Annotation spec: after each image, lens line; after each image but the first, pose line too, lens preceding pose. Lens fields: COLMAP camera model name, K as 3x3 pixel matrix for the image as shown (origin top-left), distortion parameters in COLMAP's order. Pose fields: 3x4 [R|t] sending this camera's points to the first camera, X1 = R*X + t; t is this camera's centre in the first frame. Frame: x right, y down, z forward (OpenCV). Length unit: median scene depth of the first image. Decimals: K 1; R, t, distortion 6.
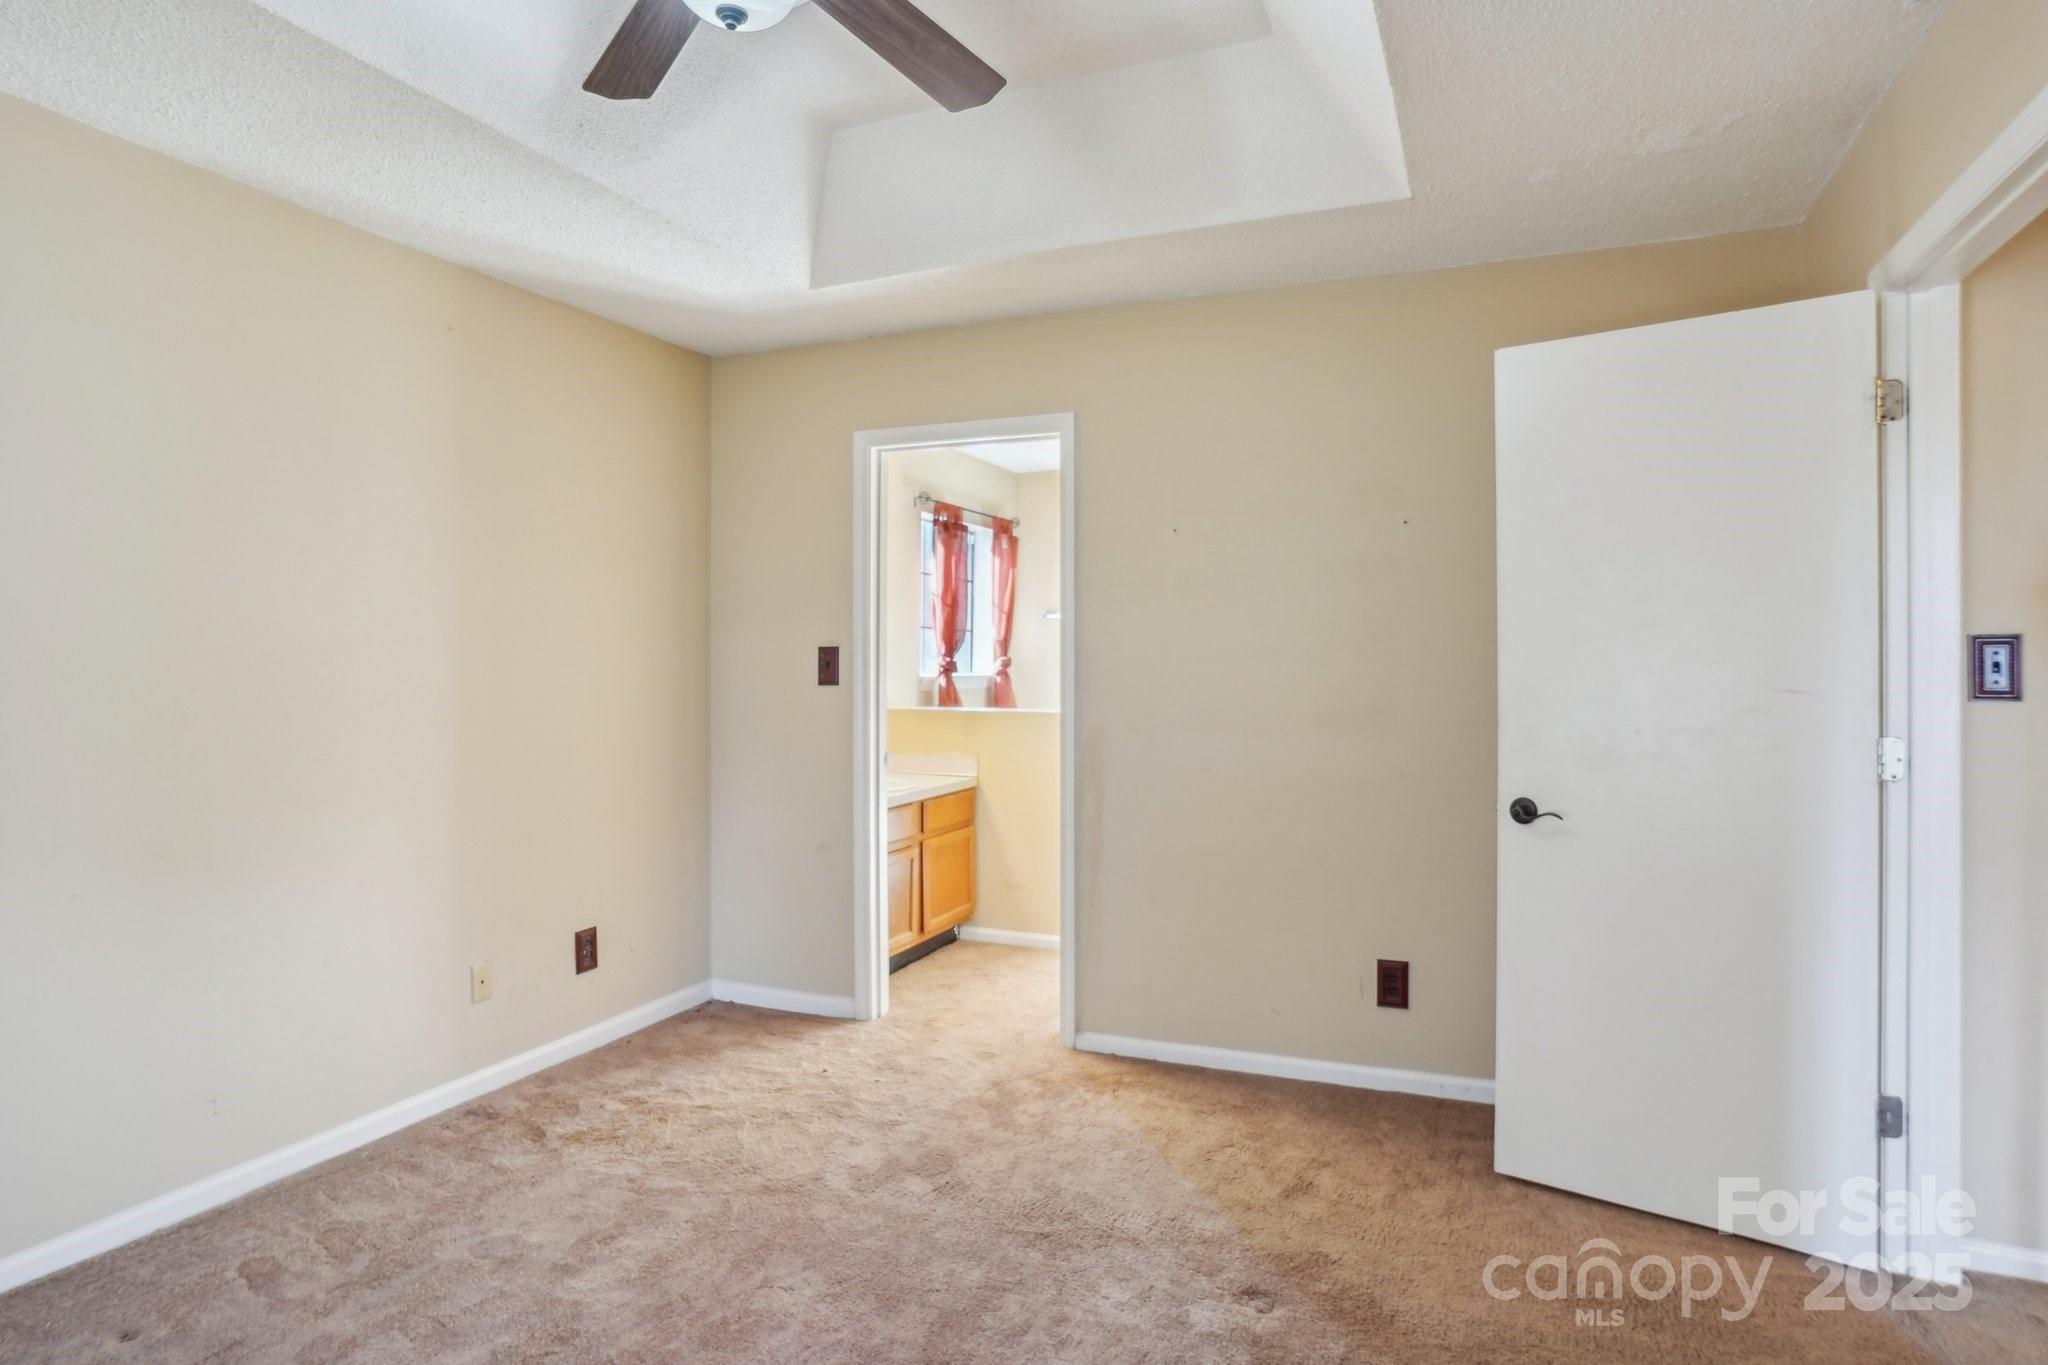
lens RADIAL K [[1118.6, 0, 1040.6], [0, 1118.6, 684.0], [0, 0, 1]] dist [-0.068028, 0.047195]
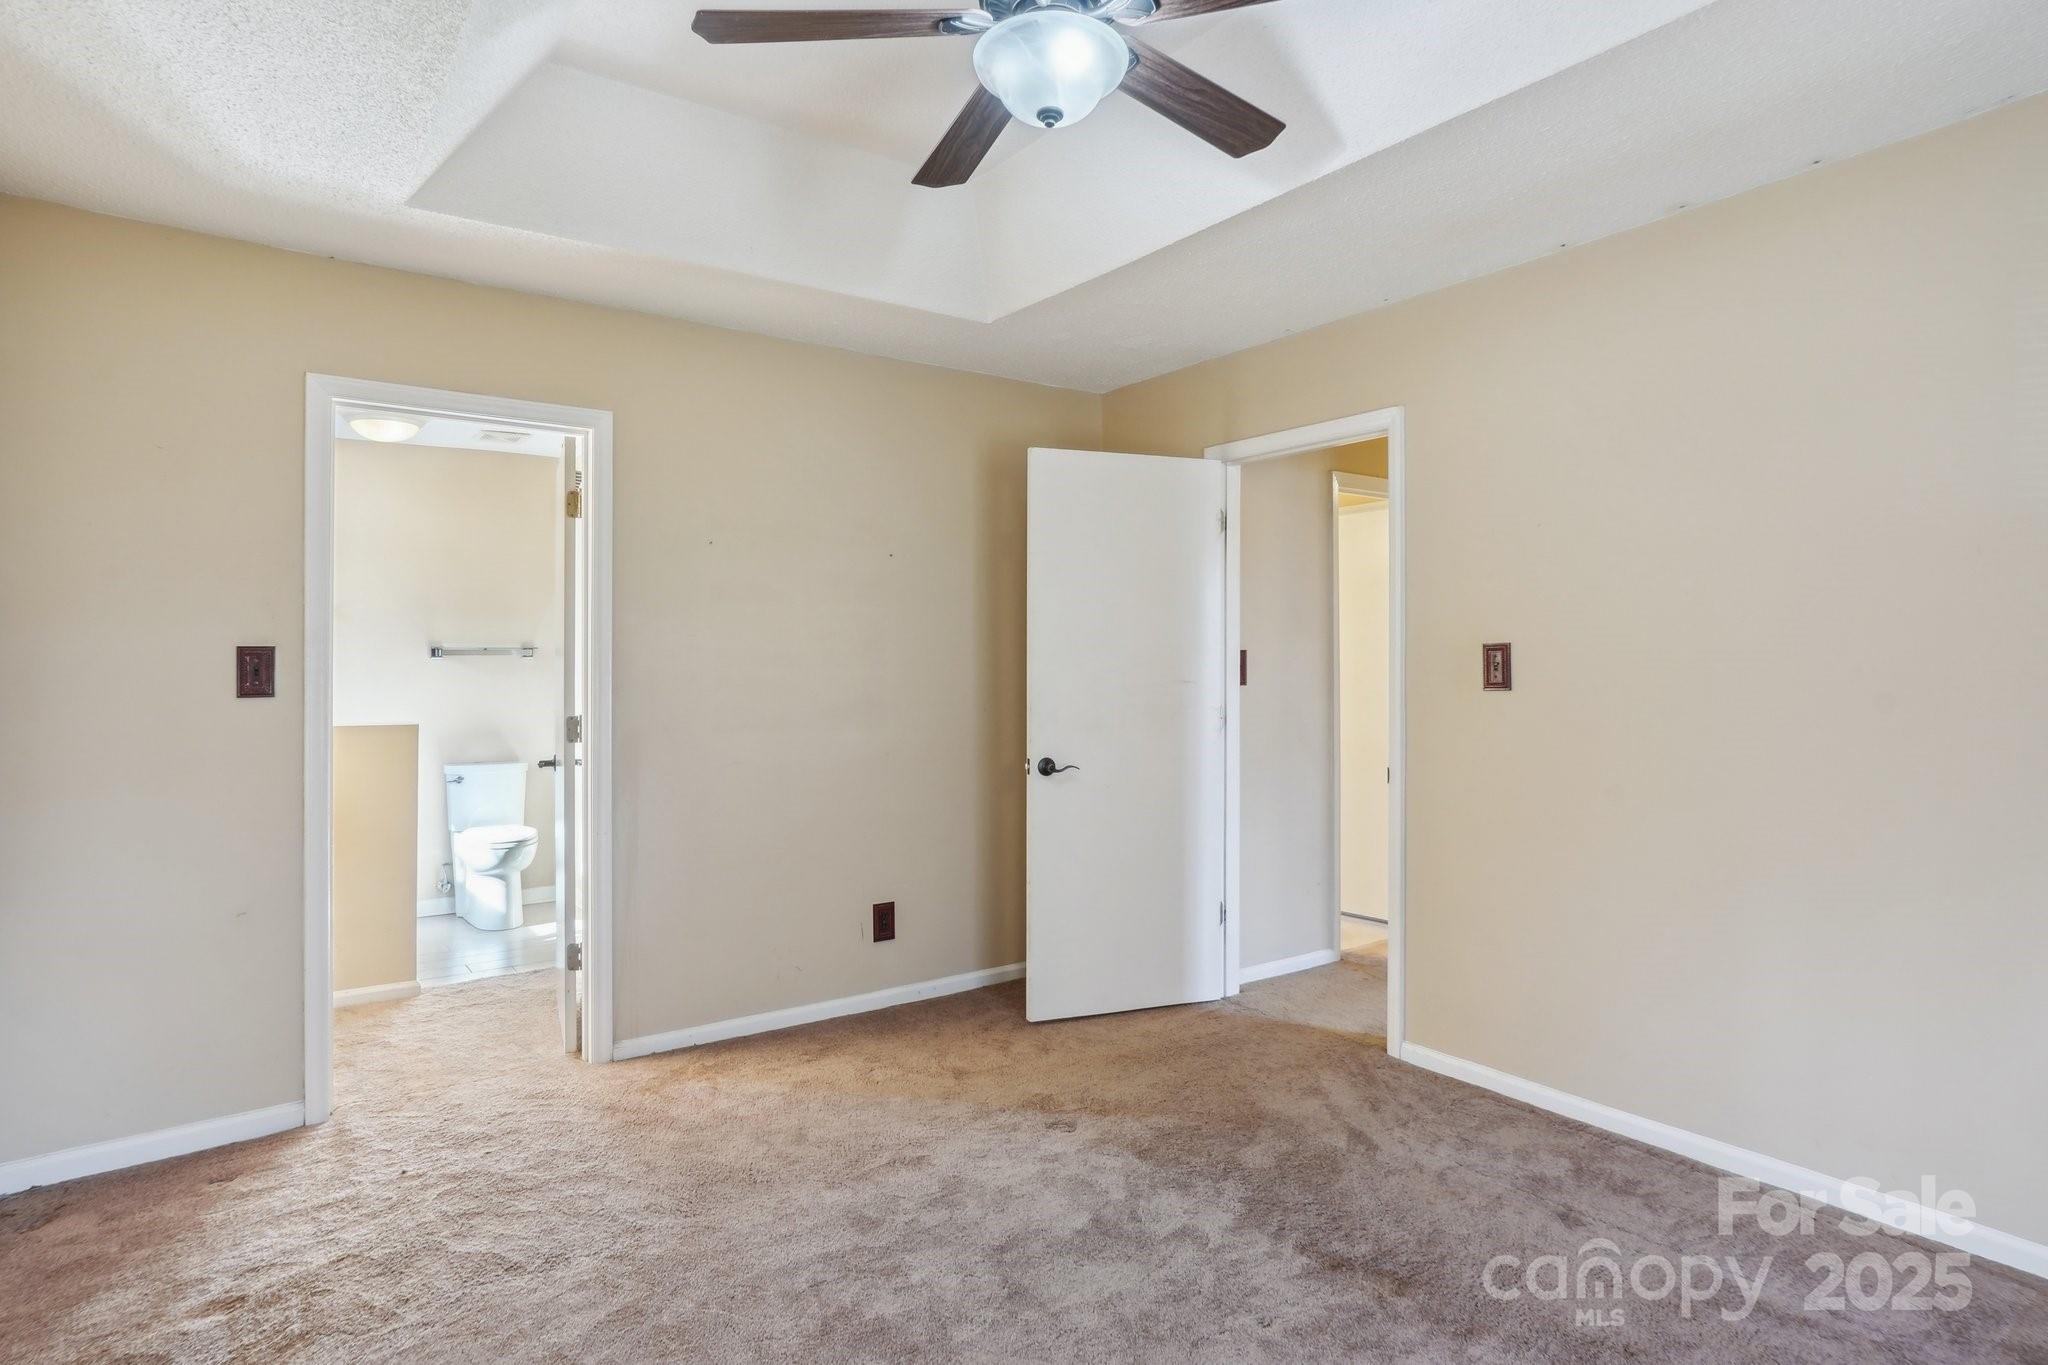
lens RADIAL K [[1118.6, 0, 1040.6], [0, 1118.6, 684.0], [0, 0, 1]] dist [-0.068028, 0.047195]
pose [[0.518866, -0.017894, 0.854669, -0.620809], [0.016450, 0.999805, 0.010946, -0.008381], [-0.854698, 0.008380, 0.519059, 0.180130]]
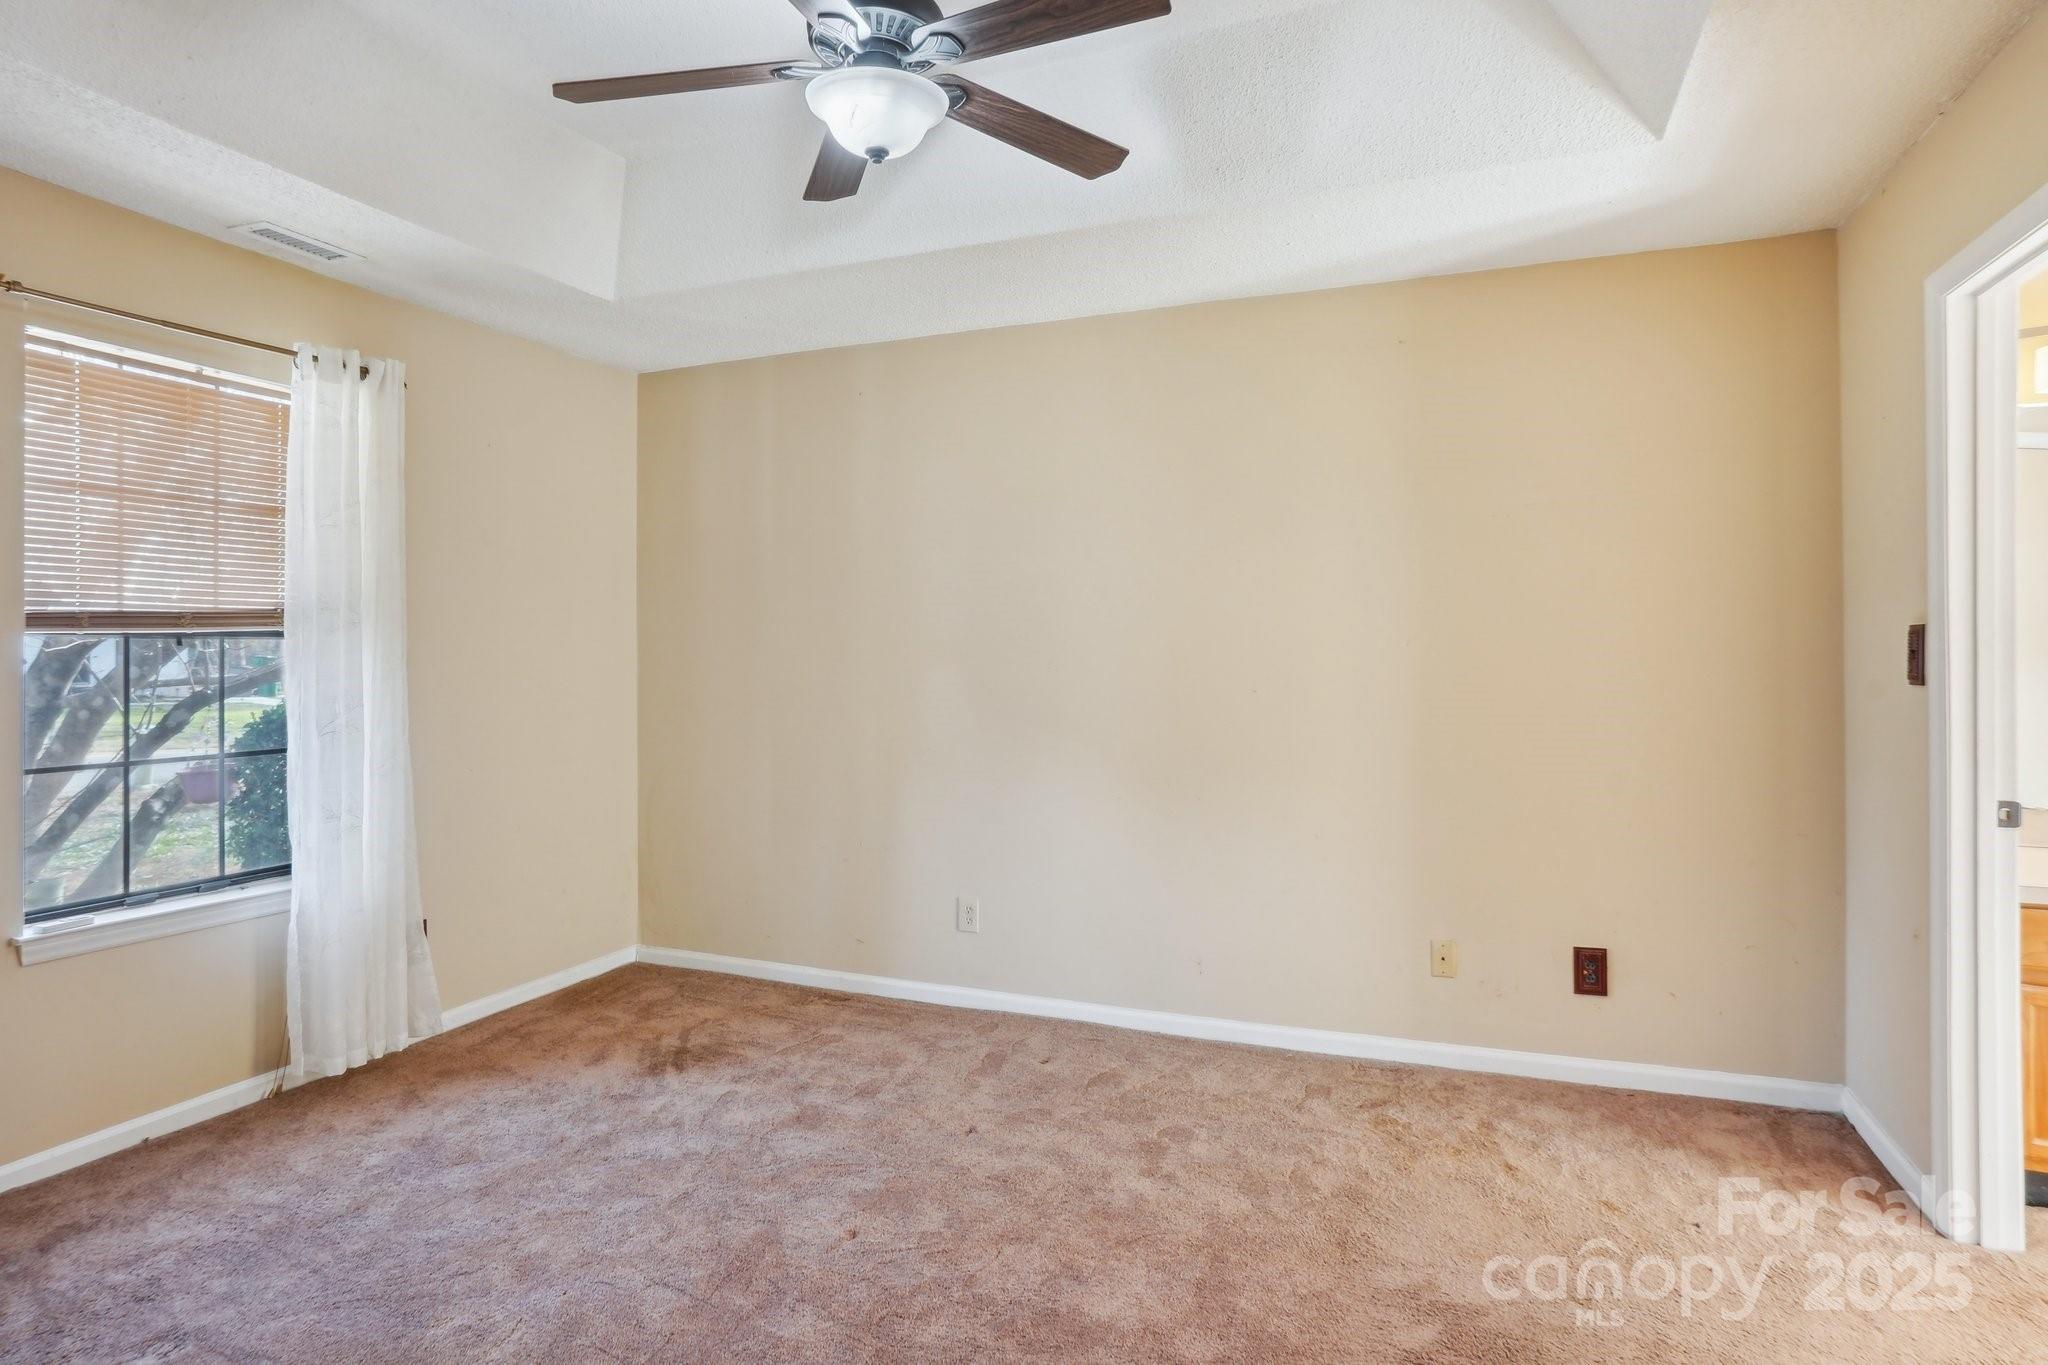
lens RADIAL K [[1118.6, 0, 1040.6], [0, 1118.6, 684.0], [0, 0, 1]] dist [-0.068028, 0.047195]
pose [[0.020227, 0.024207, -0.999502, 0.481497], [-0.011768, 0.999643, 0.023972, -0.008740], [0.999726, 0.011277, 0.020505, 0.552079]]
